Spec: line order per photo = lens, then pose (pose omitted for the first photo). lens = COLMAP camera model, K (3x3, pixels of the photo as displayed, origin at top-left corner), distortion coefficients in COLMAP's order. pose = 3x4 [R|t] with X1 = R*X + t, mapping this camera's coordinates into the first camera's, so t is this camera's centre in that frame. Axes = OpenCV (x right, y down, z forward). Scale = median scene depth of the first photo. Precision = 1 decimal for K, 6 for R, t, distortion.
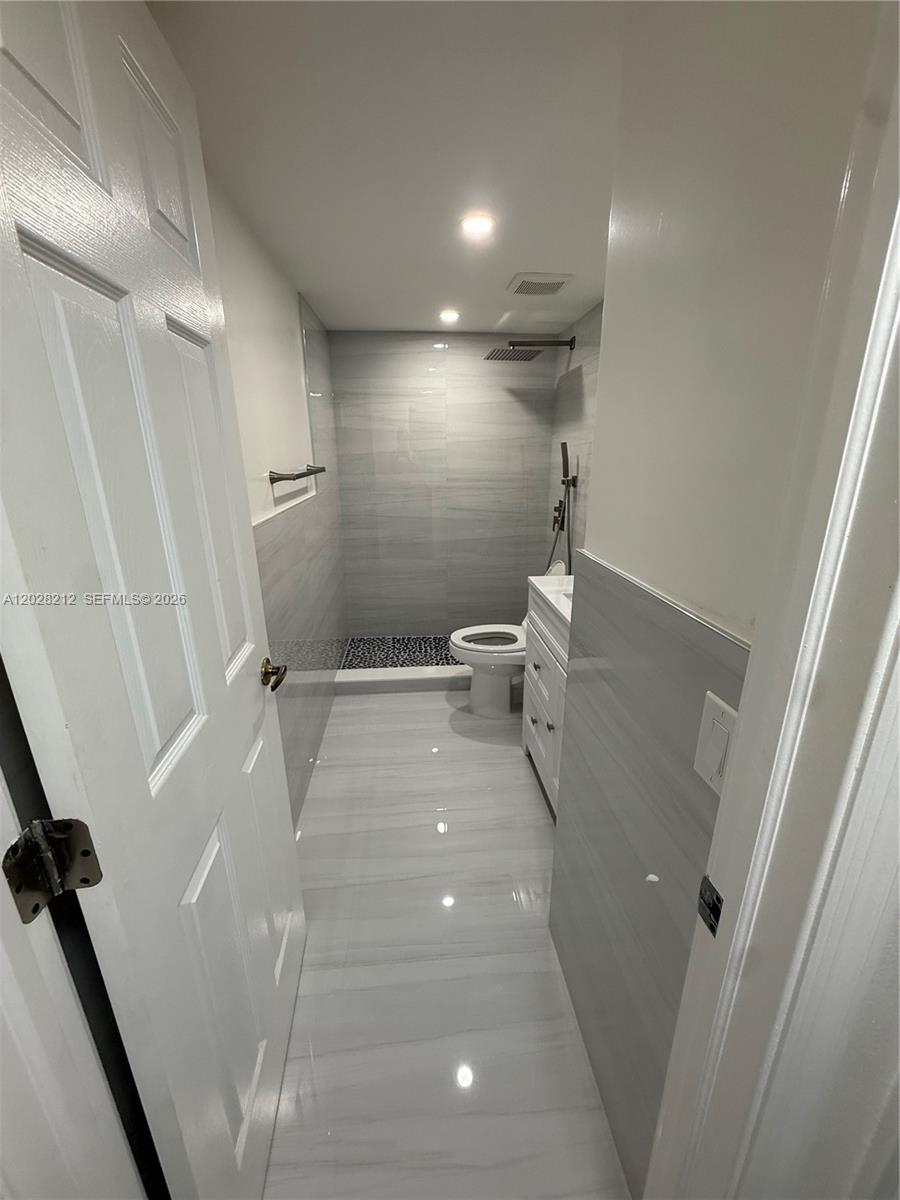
lens RADIAL K [[479.8, 0, 450.0], [0, 479.8, 600.0], [0, 0, 1]] dist [-0.000537, -0.000289]
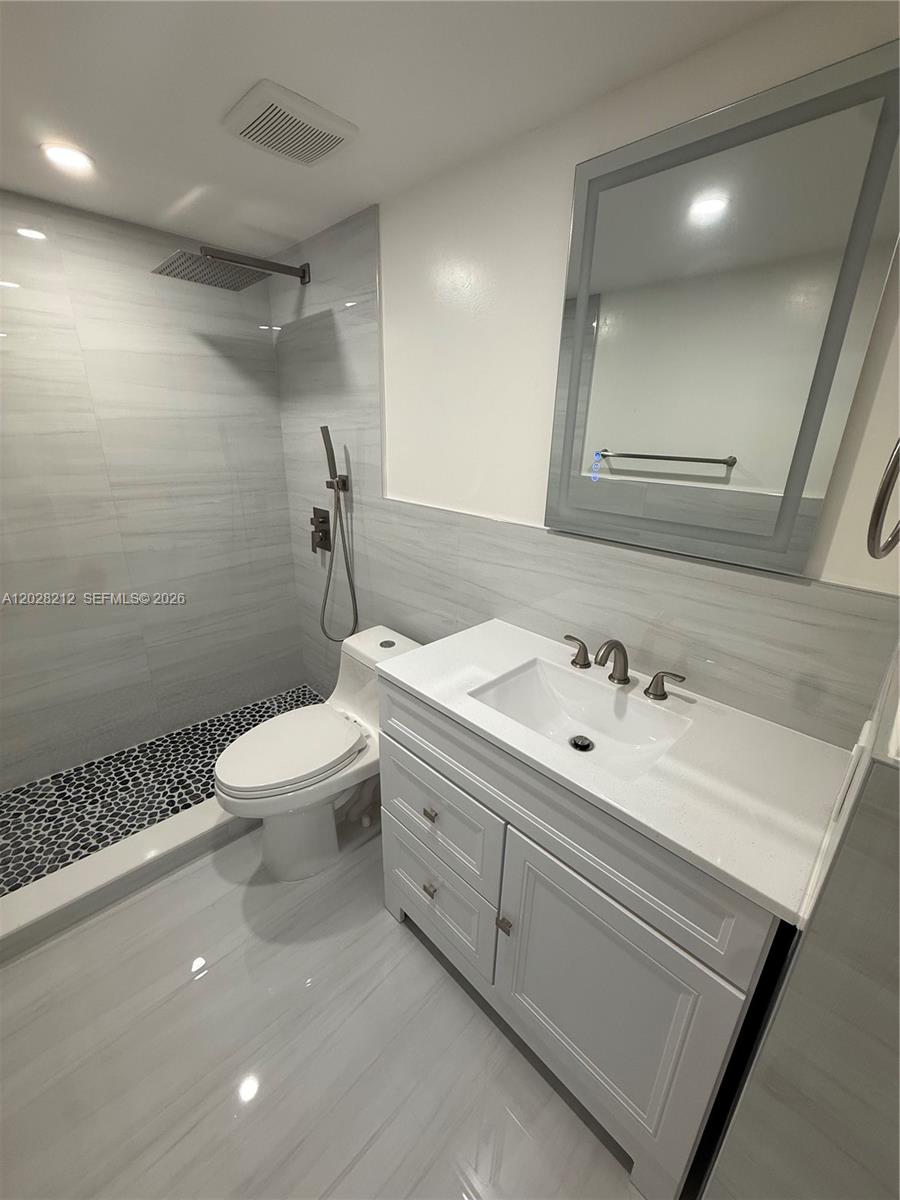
lens RADIAL K [[479.8, 0, 450.0], [0, 479.8, 600.0], [0, 0, 1]] dist [-0.000537, -0.000289]
pose [[0.772397, -0.194446, 0.604644, -0.076696], [0.166562, 0.980678, 0.102602, -0.126425], [-0.612911, 0.021462, 0.789860, 0.358477]]
